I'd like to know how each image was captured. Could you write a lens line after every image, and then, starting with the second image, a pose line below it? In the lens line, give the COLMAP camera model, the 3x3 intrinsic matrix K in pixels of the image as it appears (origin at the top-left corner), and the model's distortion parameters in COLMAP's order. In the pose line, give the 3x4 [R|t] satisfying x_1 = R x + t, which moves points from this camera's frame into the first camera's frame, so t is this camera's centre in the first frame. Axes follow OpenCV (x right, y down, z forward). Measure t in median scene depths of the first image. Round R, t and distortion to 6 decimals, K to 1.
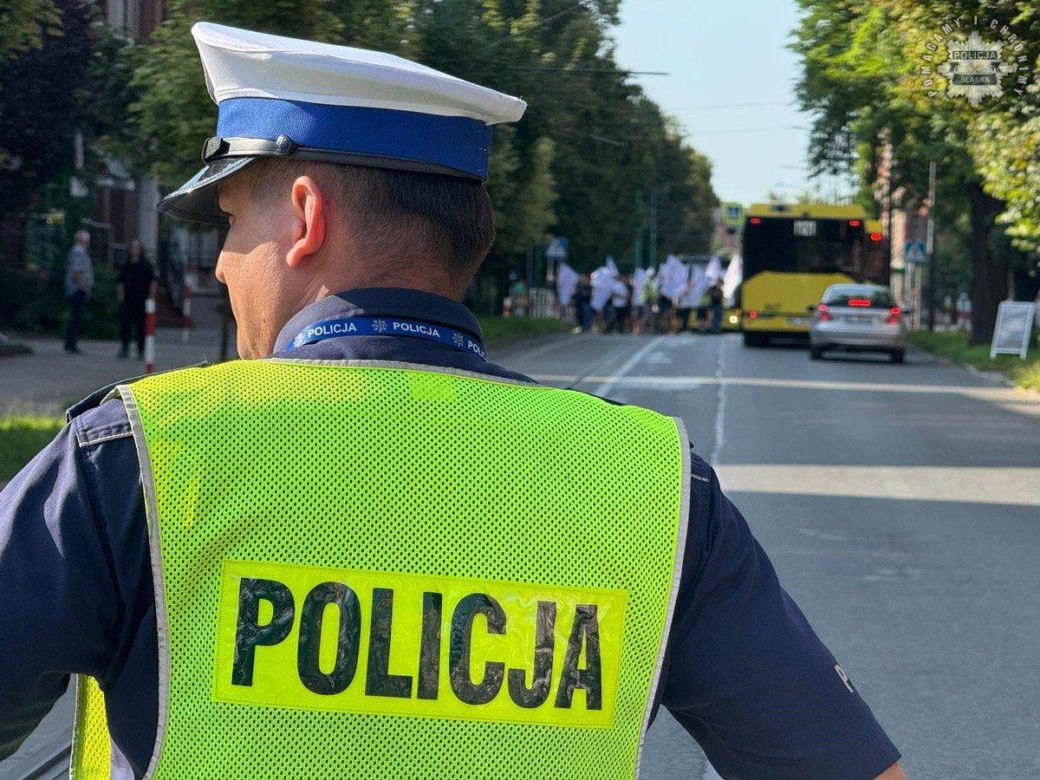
lens RADIAL K [[1222.3, 0, 503.1], [0, 1222.3, 387.5], [0, 0, 1]] dist [-0.009538, 0.022499]
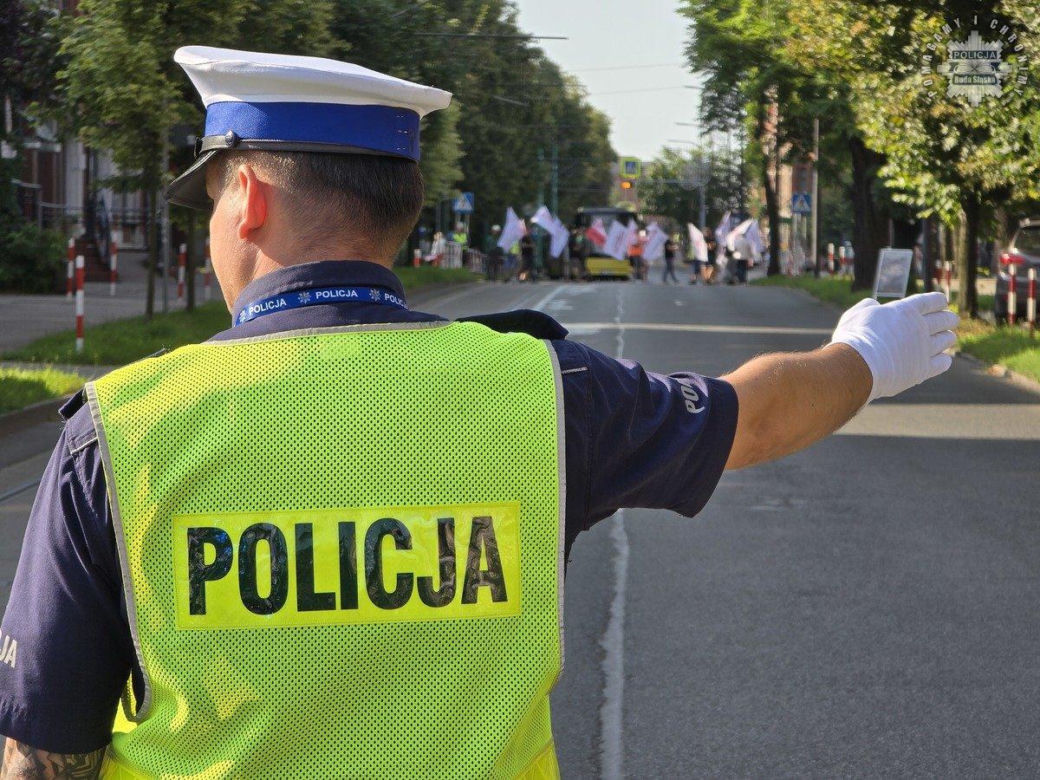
lens RADIAL K [[1599.6, 0, 505.0], [0, 1599.6, 391.7], [0, 0, 1]] dist [0.007791, -0.021801]
pose [[0.998884, -0.010807, 0.045987, 0.014304], [0.007525, 0.997451, 0.070954, -0.048904], [-0.046637, -0.070528, 0.996419, -0.396071]]
